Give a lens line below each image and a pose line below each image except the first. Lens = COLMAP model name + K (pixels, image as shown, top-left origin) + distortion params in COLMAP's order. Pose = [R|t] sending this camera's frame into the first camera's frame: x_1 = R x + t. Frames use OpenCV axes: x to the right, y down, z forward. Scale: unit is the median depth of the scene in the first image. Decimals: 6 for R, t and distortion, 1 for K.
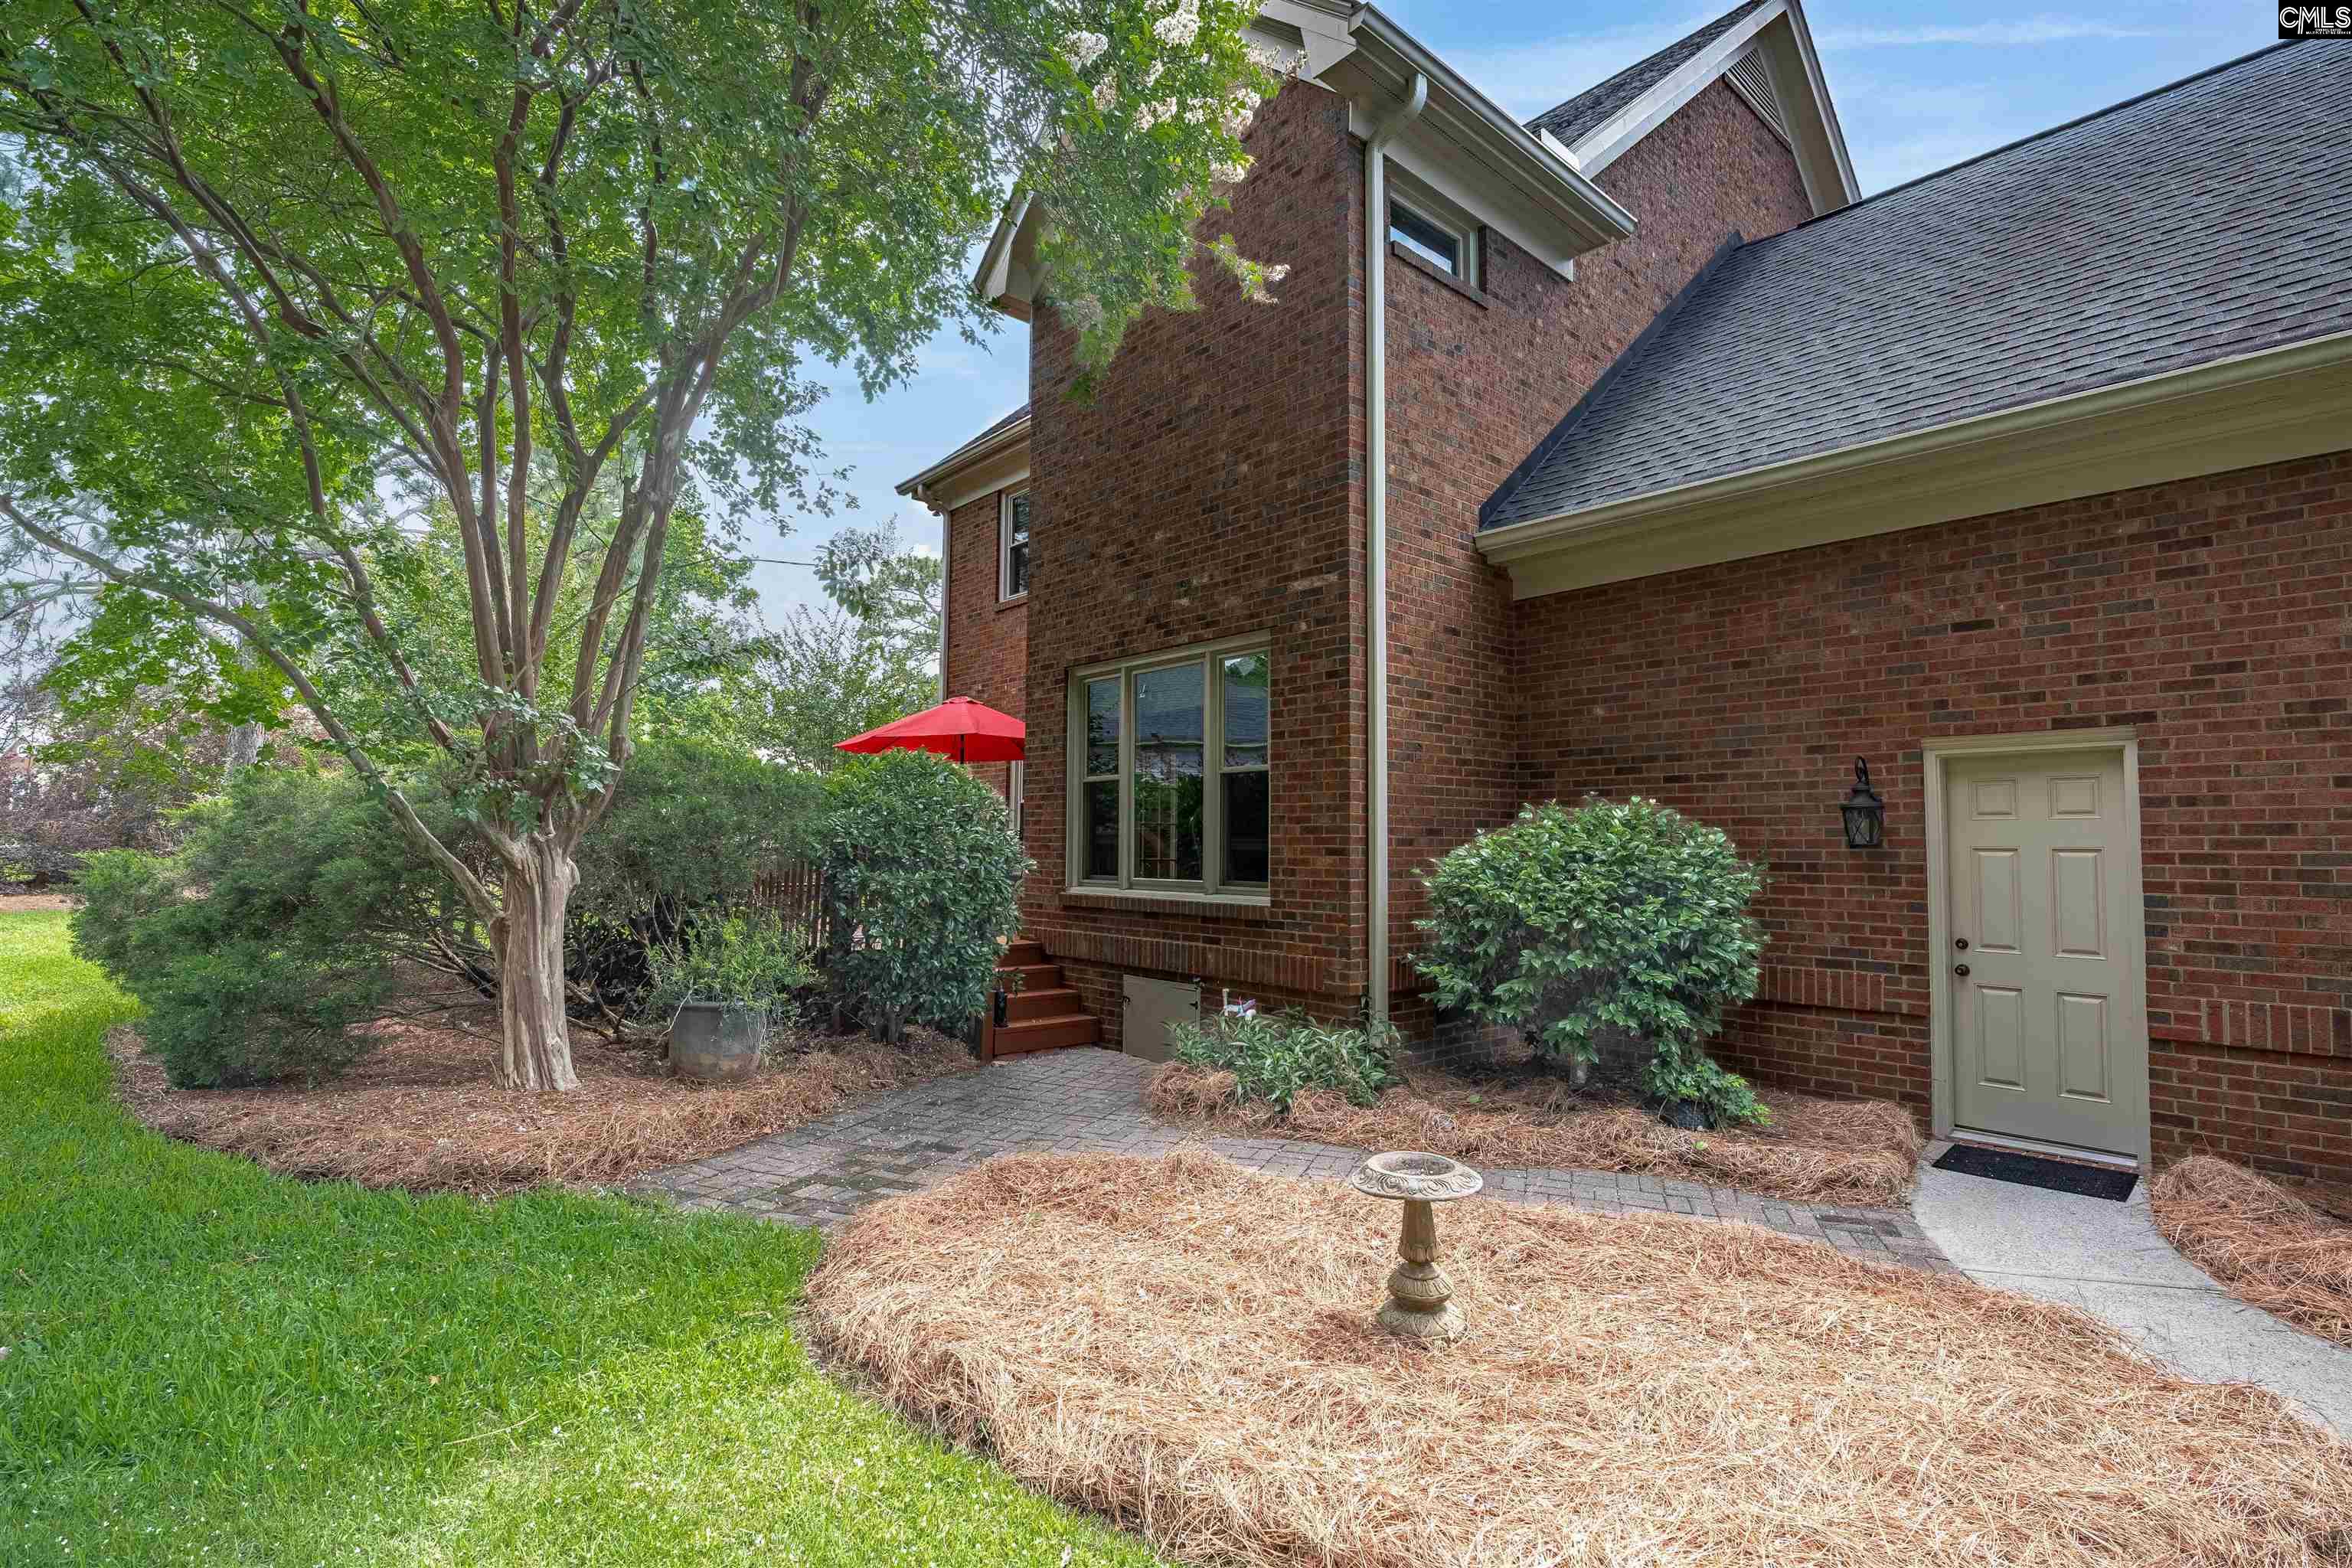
lens RADIAL K [[1093.8, 0, 1171.0], [0, 1093.8, 780.6], [0, 0, 1]] dist [-0.041182, 0.019143]
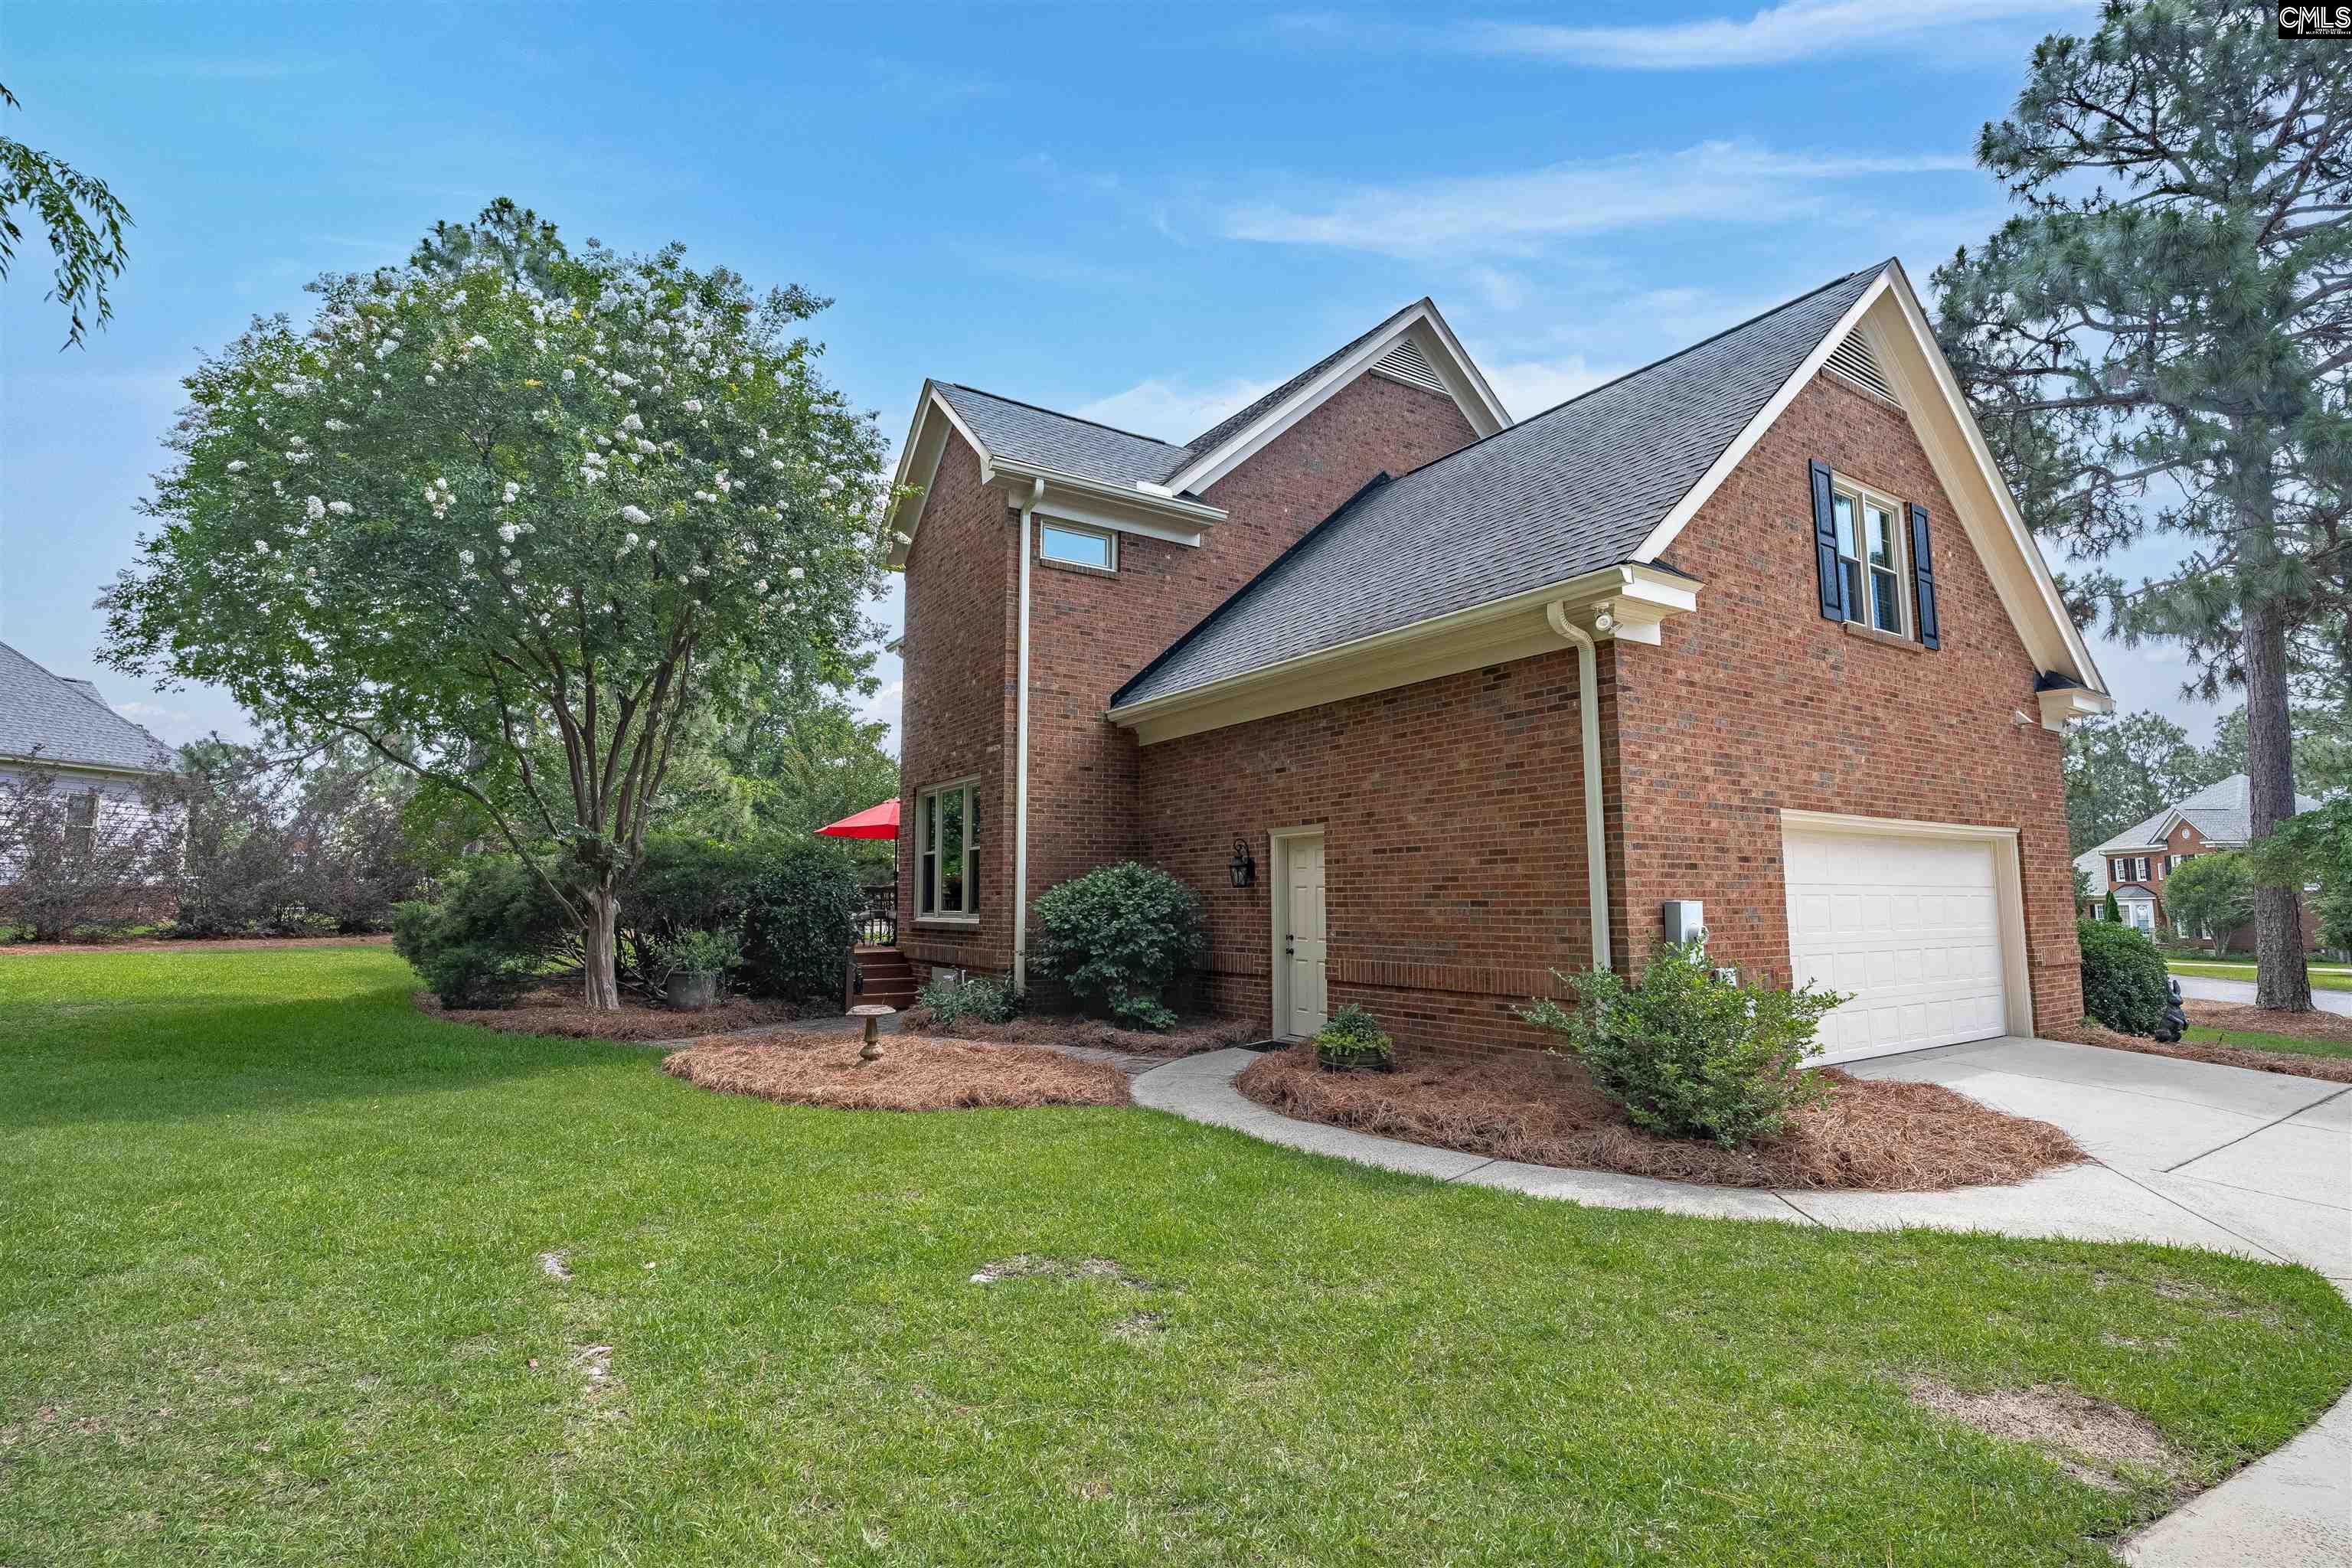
lens RADIAL K [[1093.8, 0, 1171.0], [0, 1093.8, 780.6], [0, 0, 1]] dist [-0.041182, 0.019143]
pose [[0.990410, -0.027443, -0.135405, 0.676517], [0.020486, 0.998410, -0.052507, -0.022198], [0.136631, 0.049229, 0.989398, -0.795237]]
